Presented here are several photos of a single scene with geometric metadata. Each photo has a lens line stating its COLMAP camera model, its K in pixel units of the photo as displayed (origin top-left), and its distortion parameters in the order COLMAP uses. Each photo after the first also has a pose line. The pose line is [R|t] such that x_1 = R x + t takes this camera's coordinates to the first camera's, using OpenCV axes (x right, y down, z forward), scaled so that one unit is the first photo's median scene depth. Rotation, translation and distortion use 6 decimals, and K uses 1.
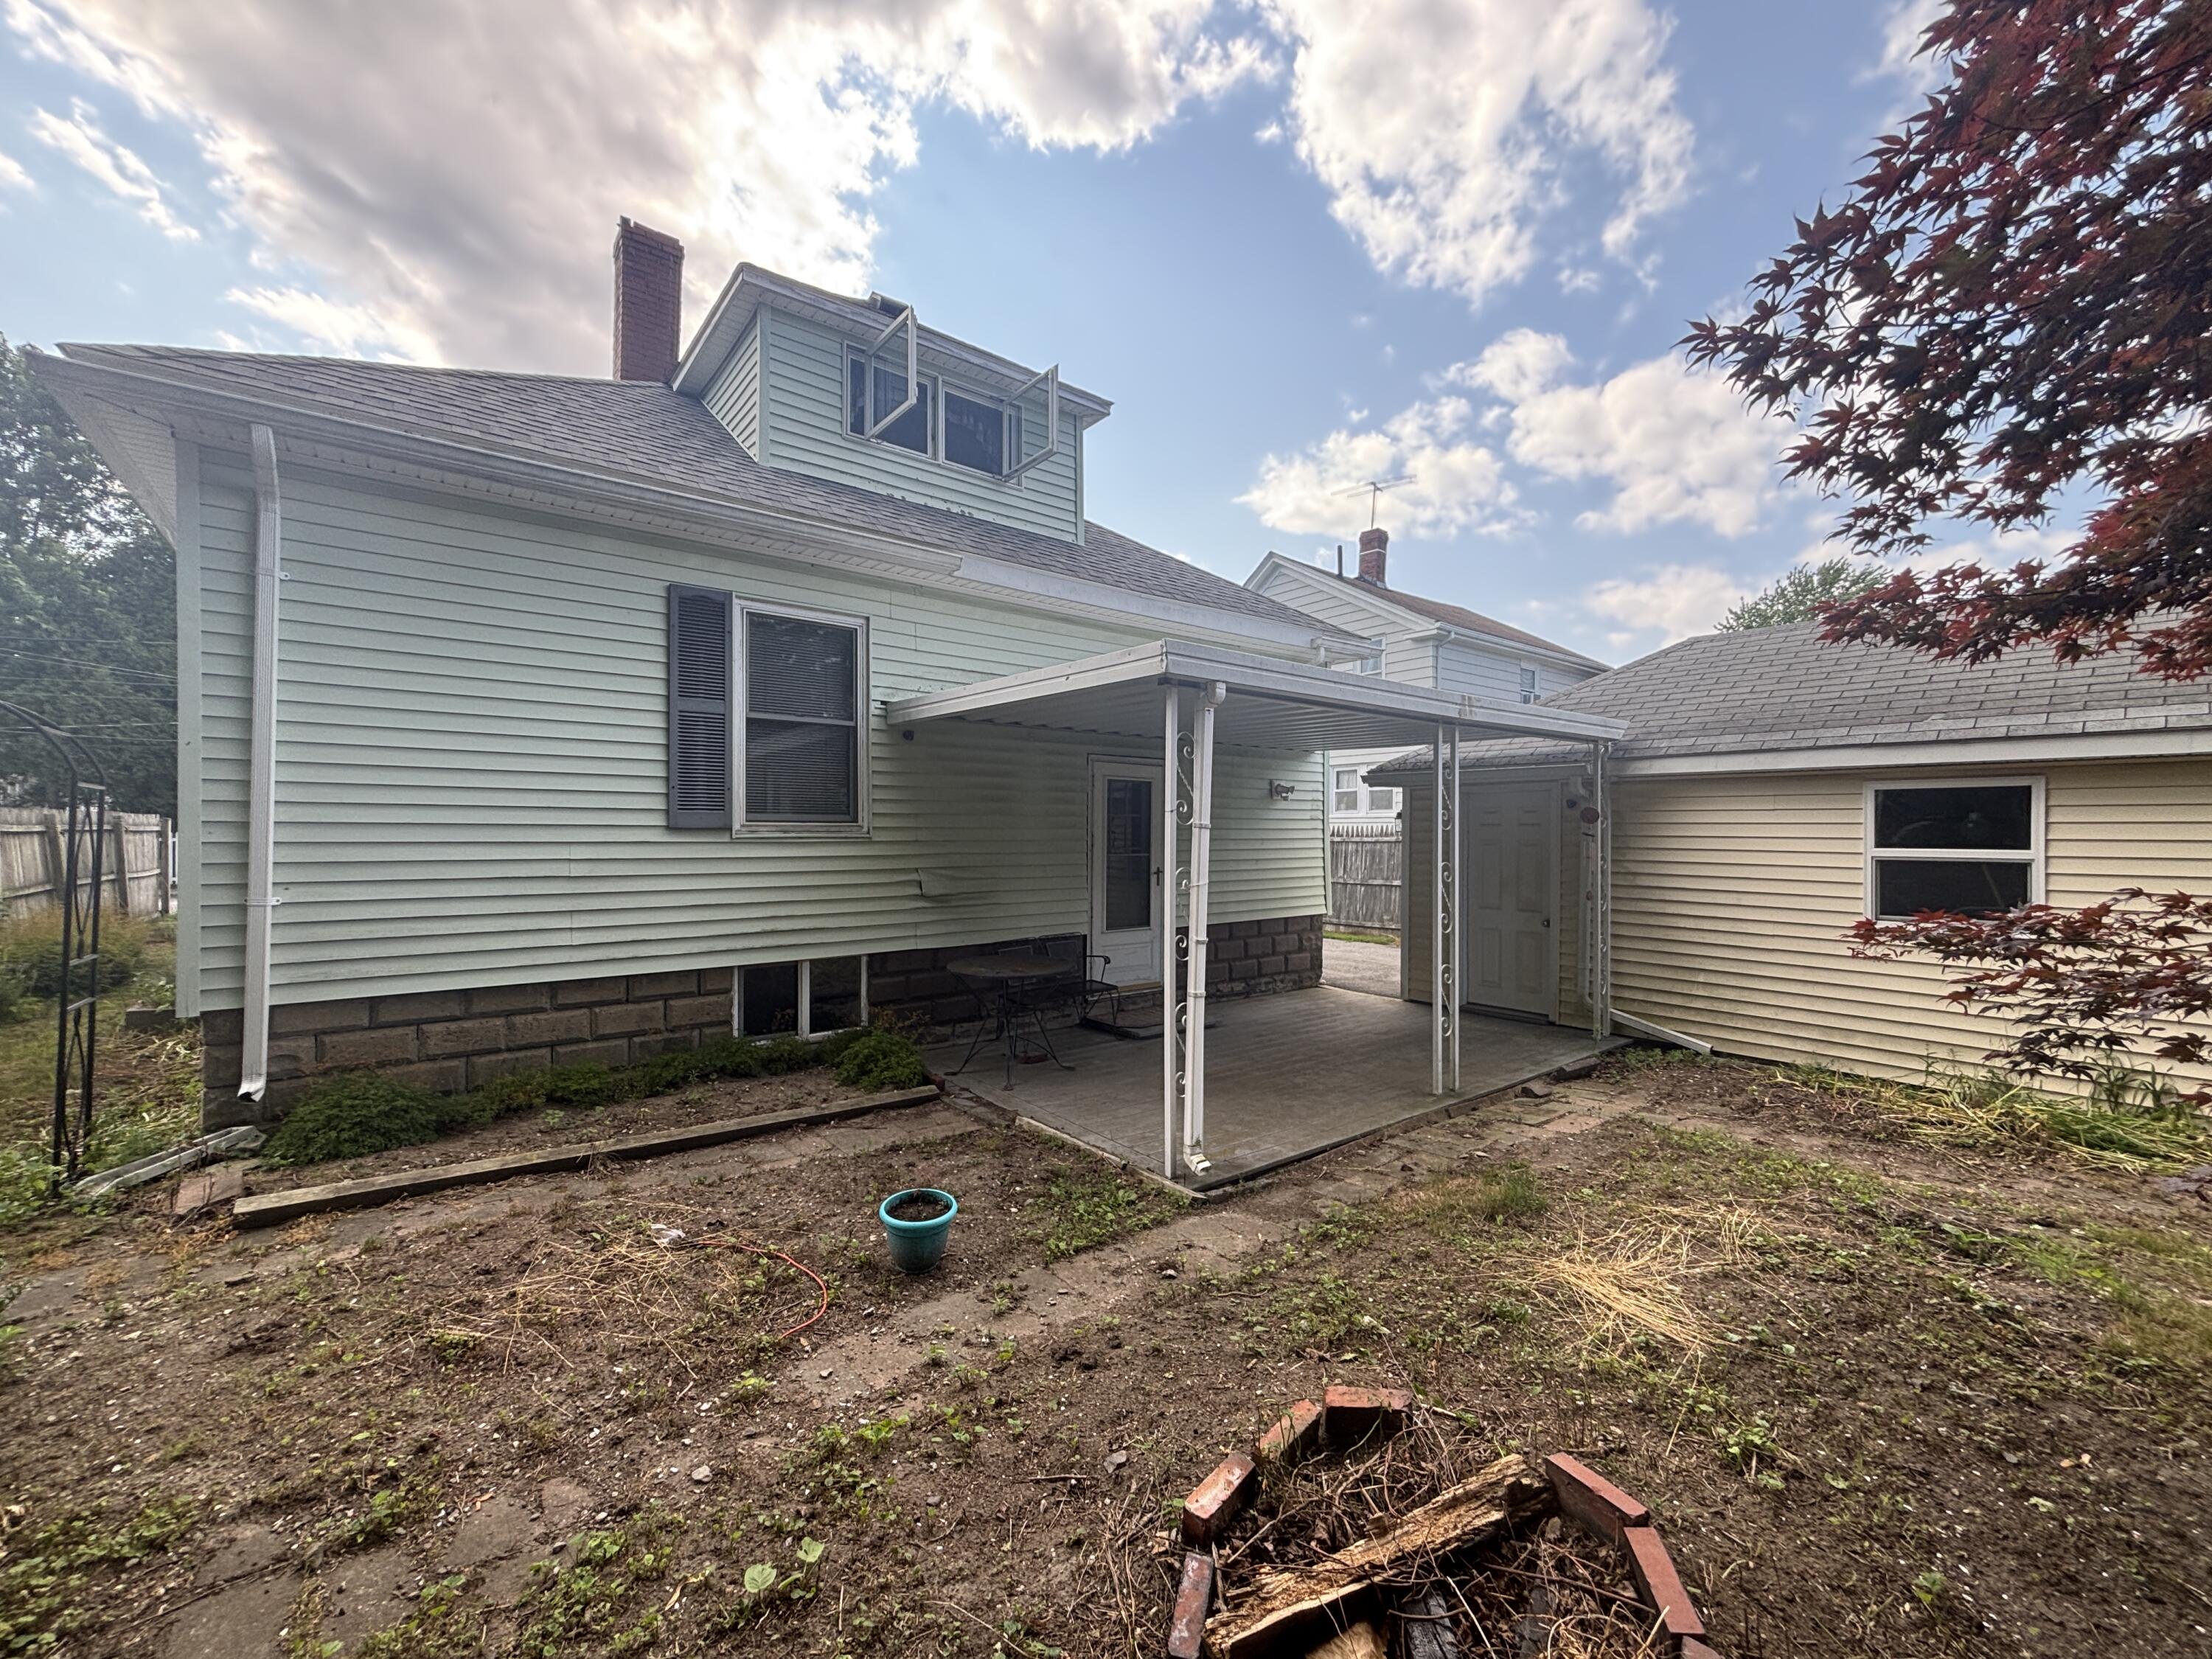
lens RADIAL K [[885.8, 0, 1104.9], [0, 885.8, 834.7], [0, 0, 1]] dist [0.002112, -0.000018]
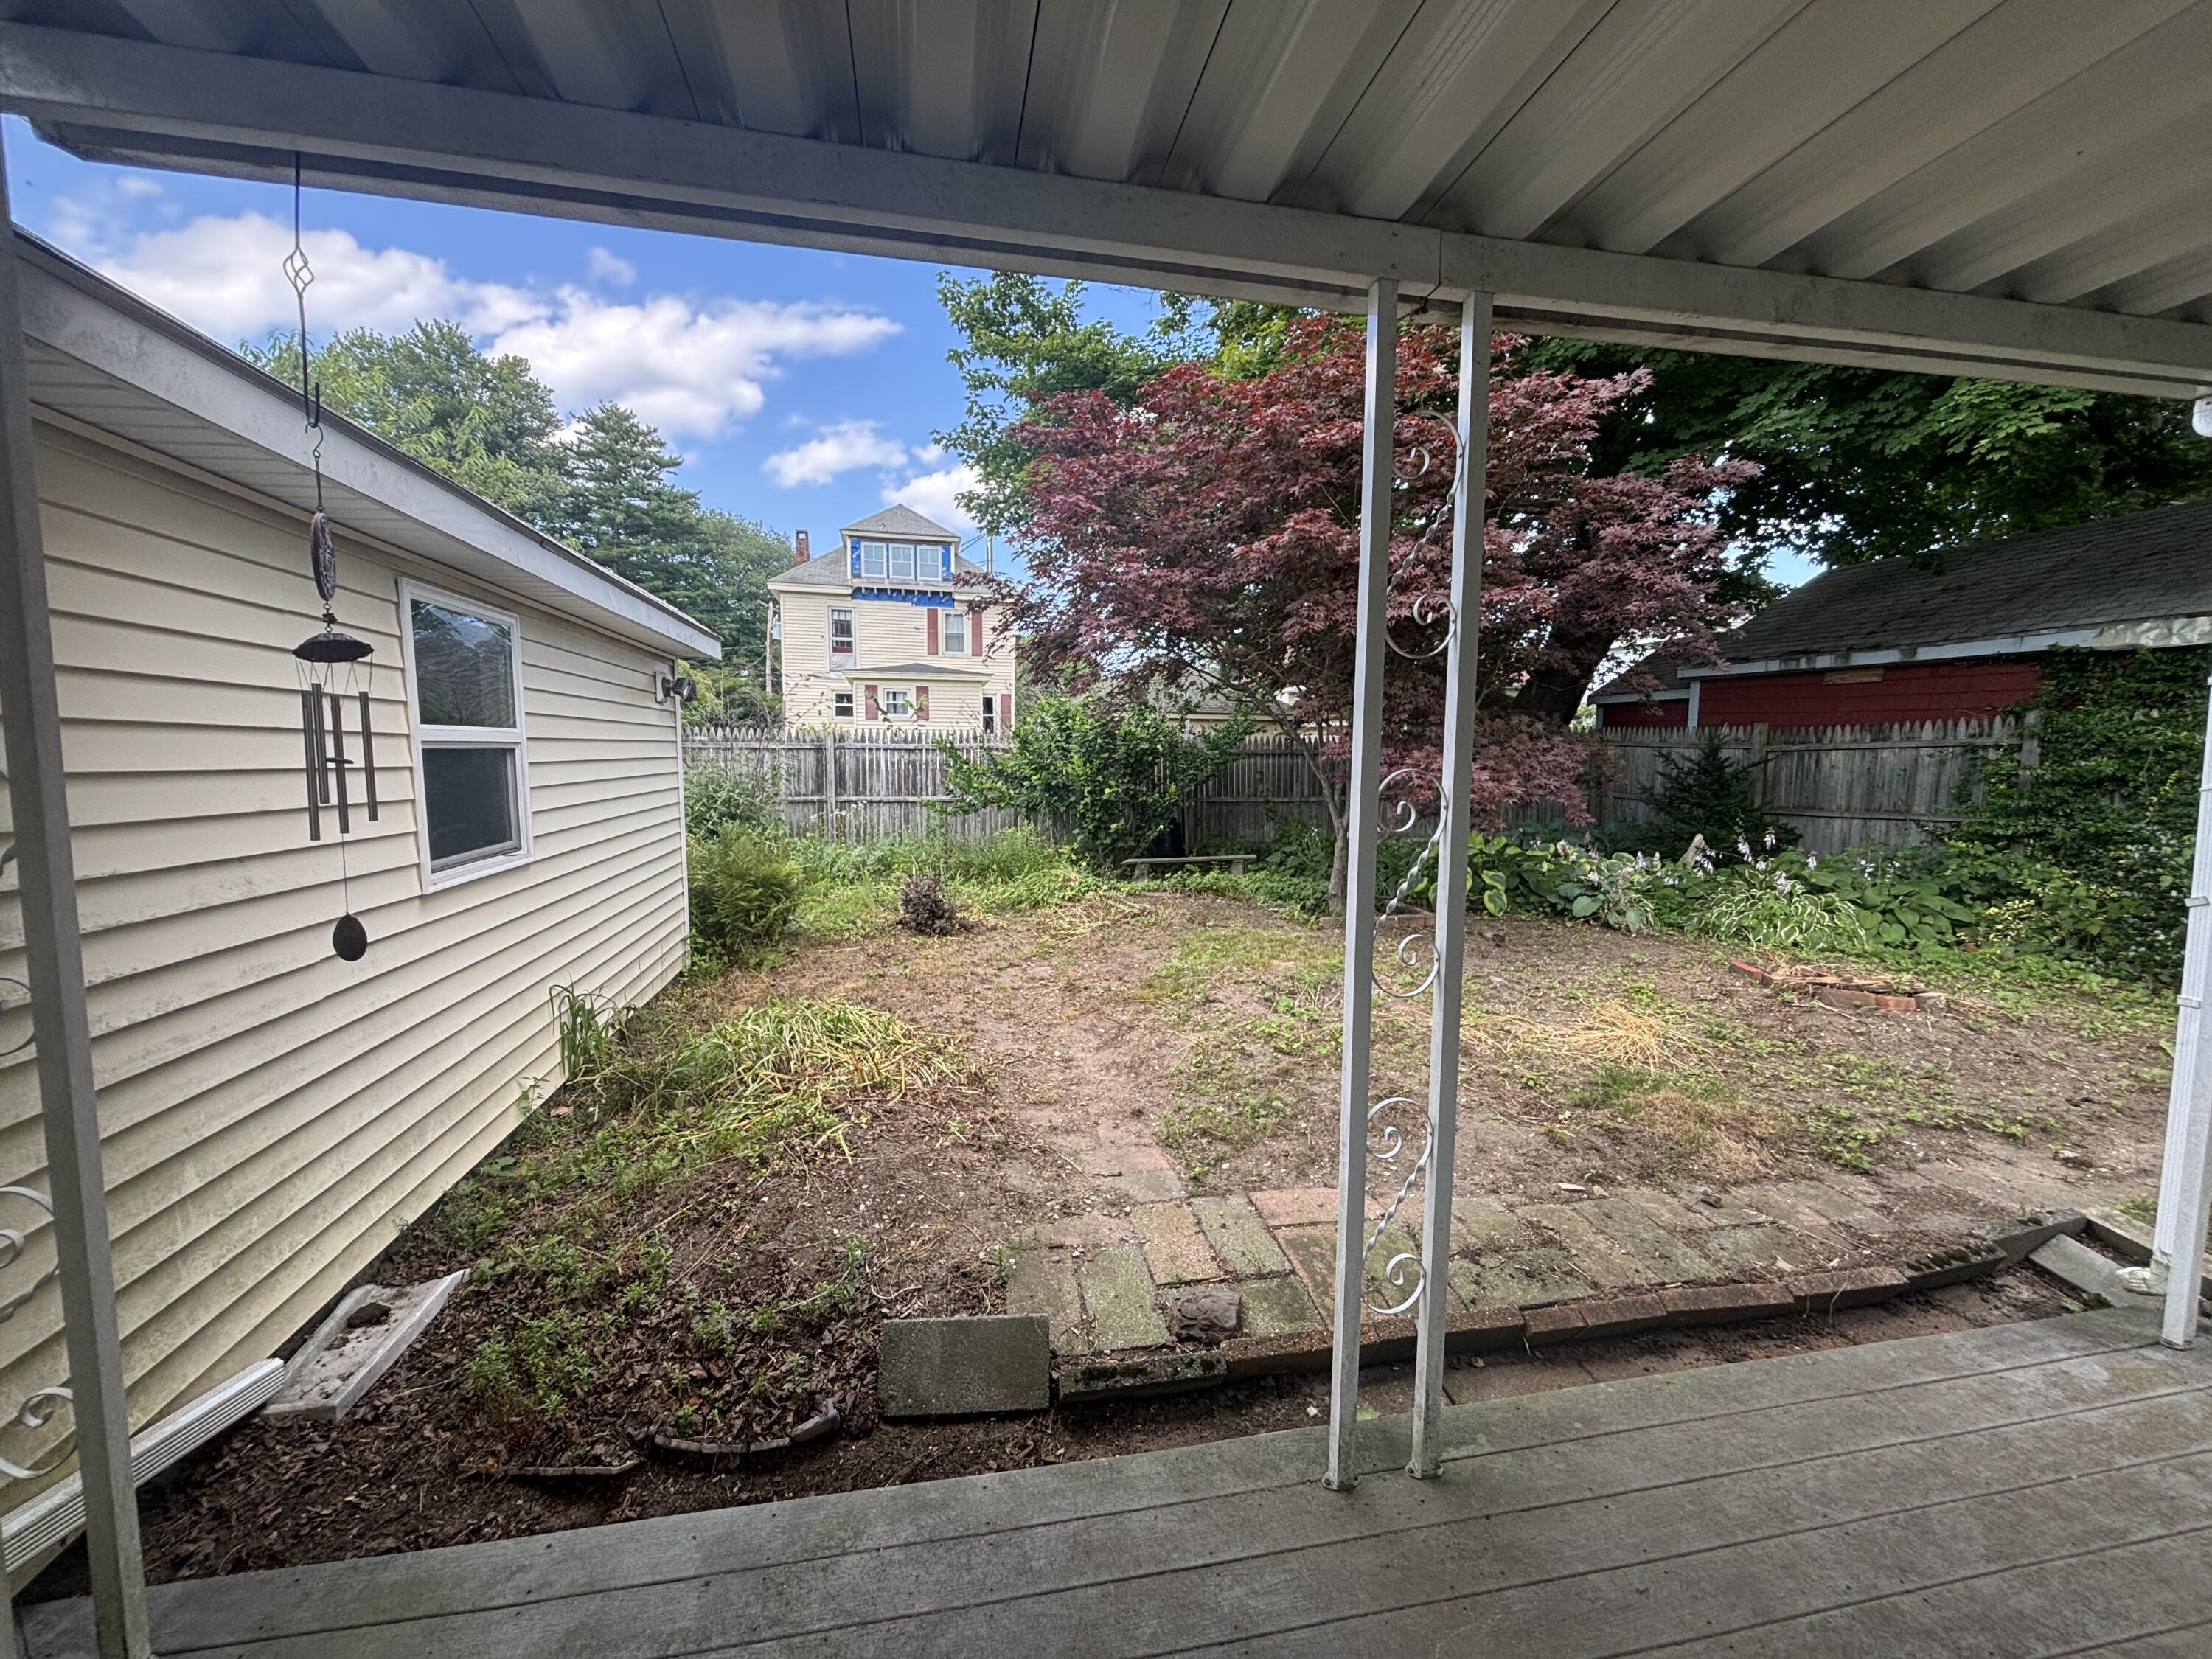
lens RADIAL K [[885.8, 0, 1097.4], [0, 885.8, 831.3], [0, 0, 1]] dist [0.002112, -0.000018]
pose [[-0.889721, -0.052092, 0.453524, 0.408742], [-0.013773, 0.996079, 0.087392, 0.032428], [-0.456298, 0.071508, -0.886949, 1.575845]]
